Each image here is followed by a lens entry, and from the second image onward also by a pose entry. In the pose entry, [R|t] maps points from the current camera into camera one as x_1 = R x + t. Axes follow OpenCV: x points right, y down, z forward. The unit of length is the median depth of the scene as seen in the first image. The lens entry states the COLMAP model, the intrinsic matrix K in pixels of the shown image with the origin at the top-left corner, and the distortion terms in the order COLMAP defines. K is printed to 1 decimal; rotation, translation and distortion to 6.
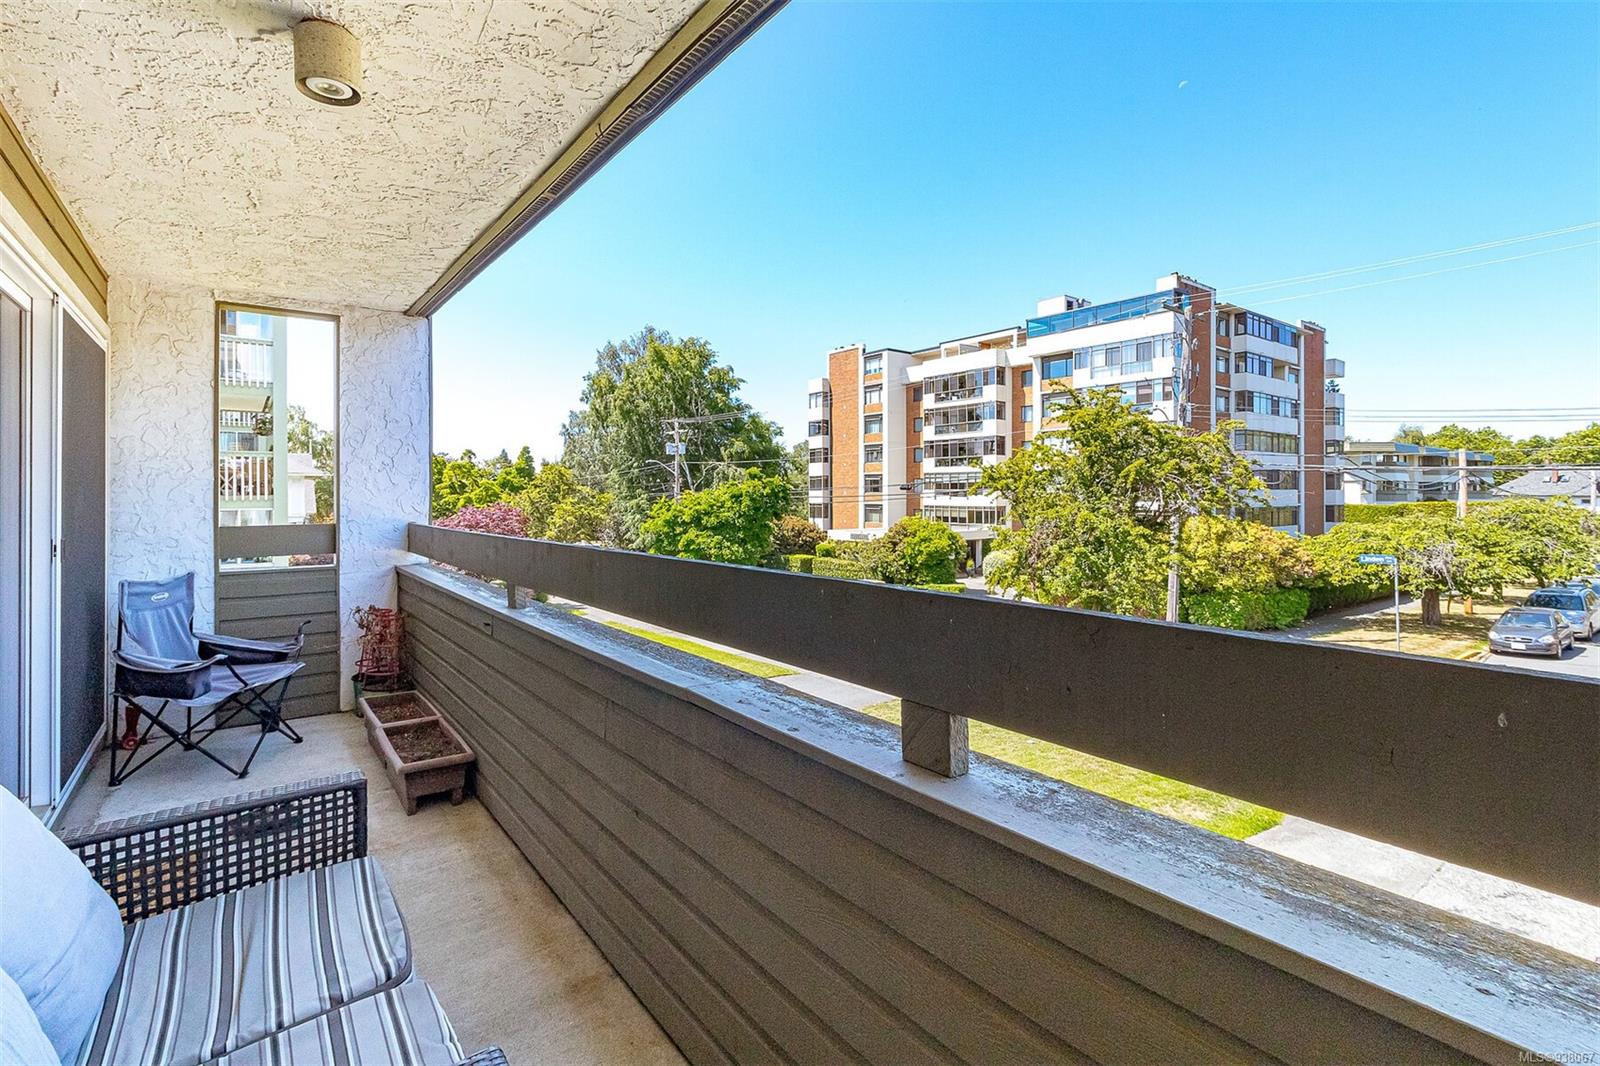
lens RADIAL K [[731.7, 0, 795.3], [0, 731.7, 523.3], [0, 0, 1]] dist [-0.000103, -0.000197]
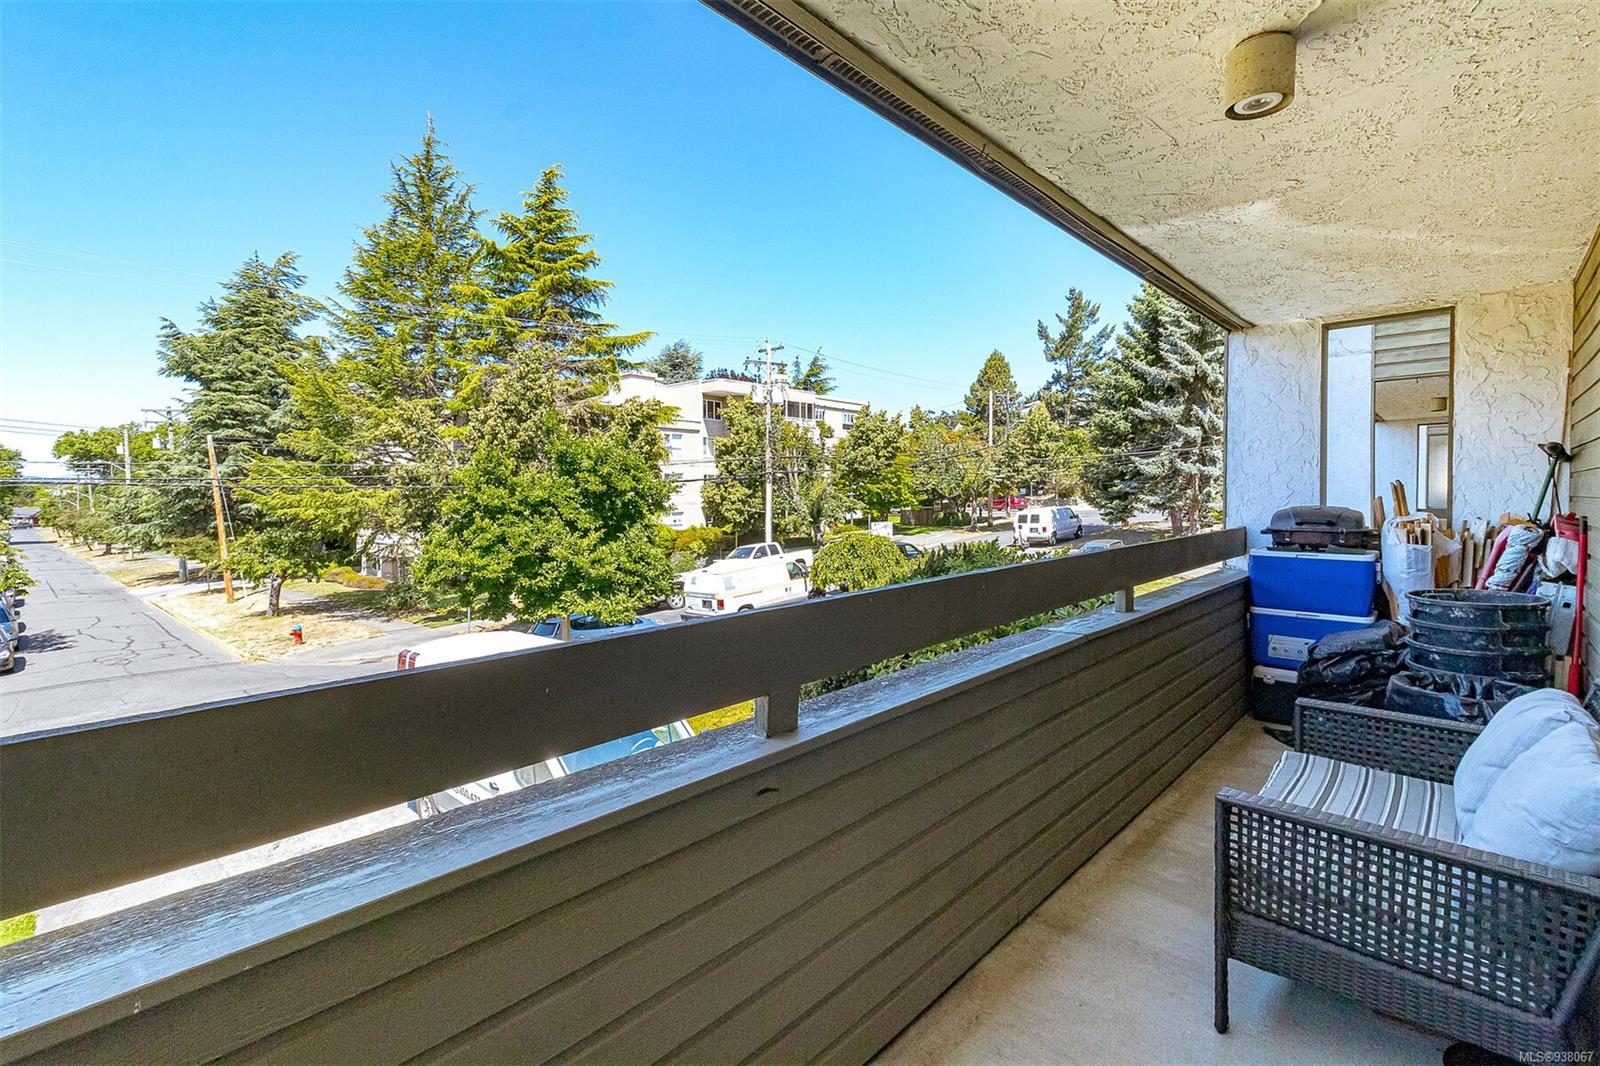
lens RADIAL K [[731.7, 0, 795.3], [0, 731.7, 523.3], [0, 0, 1]] dist [-0.000103, -0.000197]
pose [[-0.184382, -0.037574, 0.982136, -1.093153], [-0.006196, 0.999294, 0.037067, -0.063919], [-0.982835, 0.000749, -0.184484, 1.309723]]
